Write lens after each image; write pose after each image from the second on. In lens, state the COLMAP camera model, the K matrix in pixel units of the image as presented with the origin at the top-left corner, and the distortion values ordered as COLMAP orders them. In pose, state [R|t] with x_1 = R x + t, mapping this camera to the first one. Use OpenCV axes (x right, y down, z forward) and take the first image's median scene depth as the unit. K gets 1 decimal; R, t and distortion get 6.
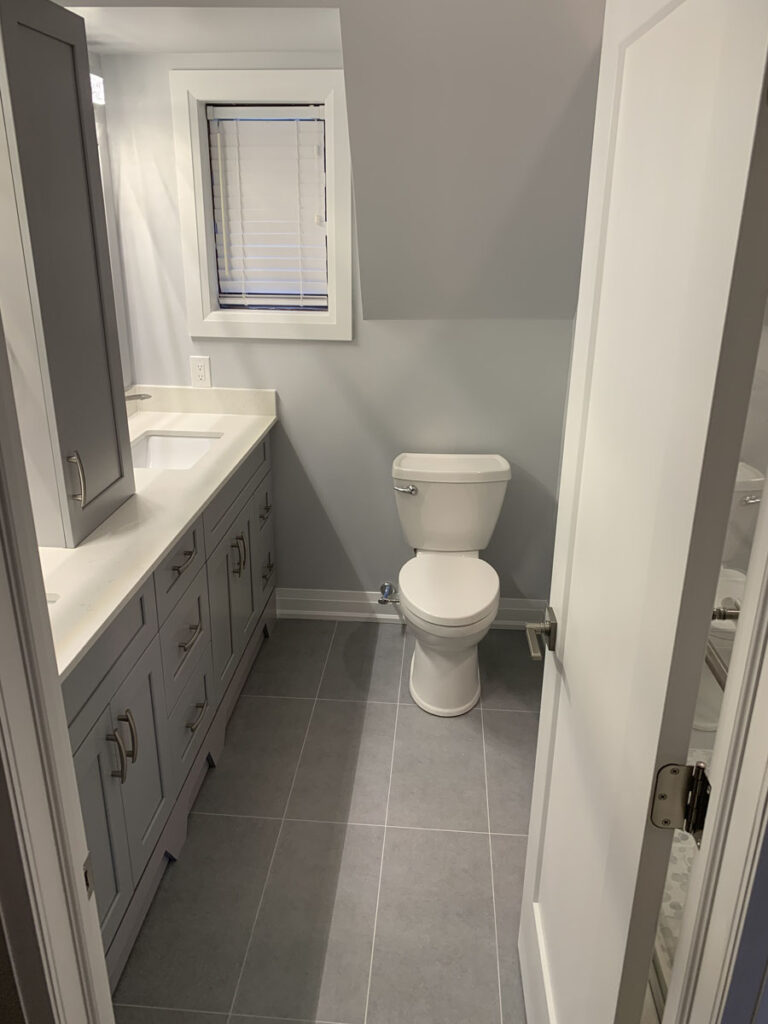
lens RADIAL K [[767.3, 0, 384.0], [0, 767.3, 512.0], [0, 0, 1]] dist [0.032889, -0.078674]
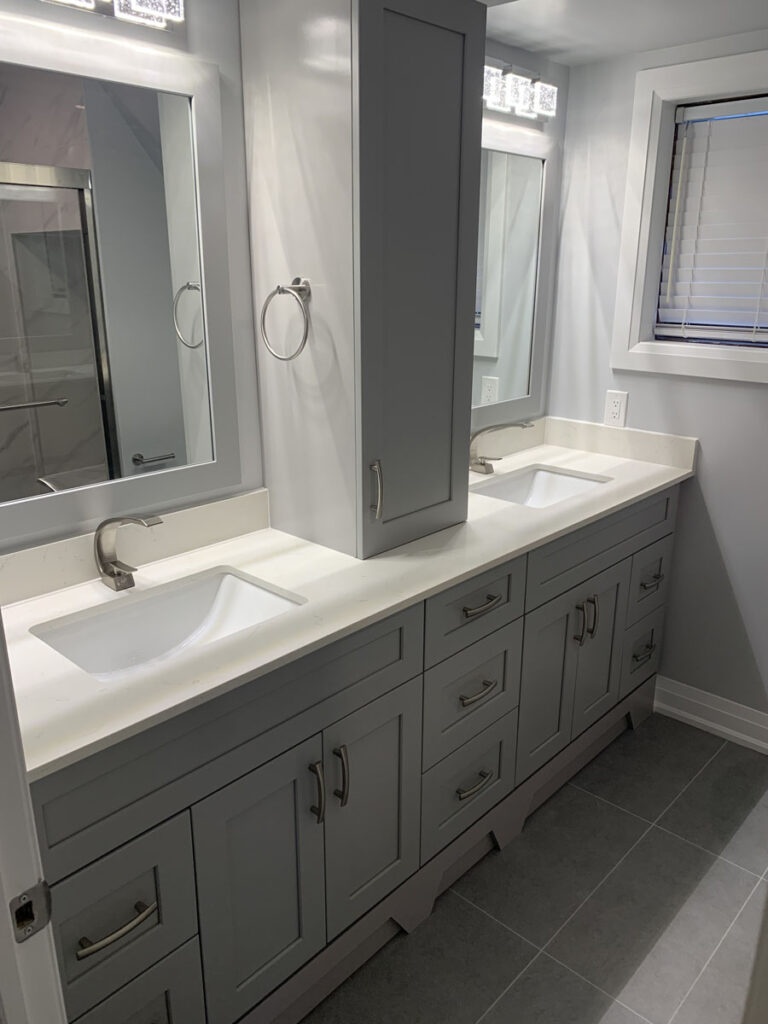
lens RADIAL K [[784.2, 0, 389.6], [0, 784.2, 511.7], [0, 0, 1]] dist [0.044119, -0.058946]
pose [[0.786766, 0.181020, -0.590110, 0.116713], [-0.220609, 0.975349, 0.005066, -0.015009], [0.576481, 0.126198, 0.807307, 0.141467]]
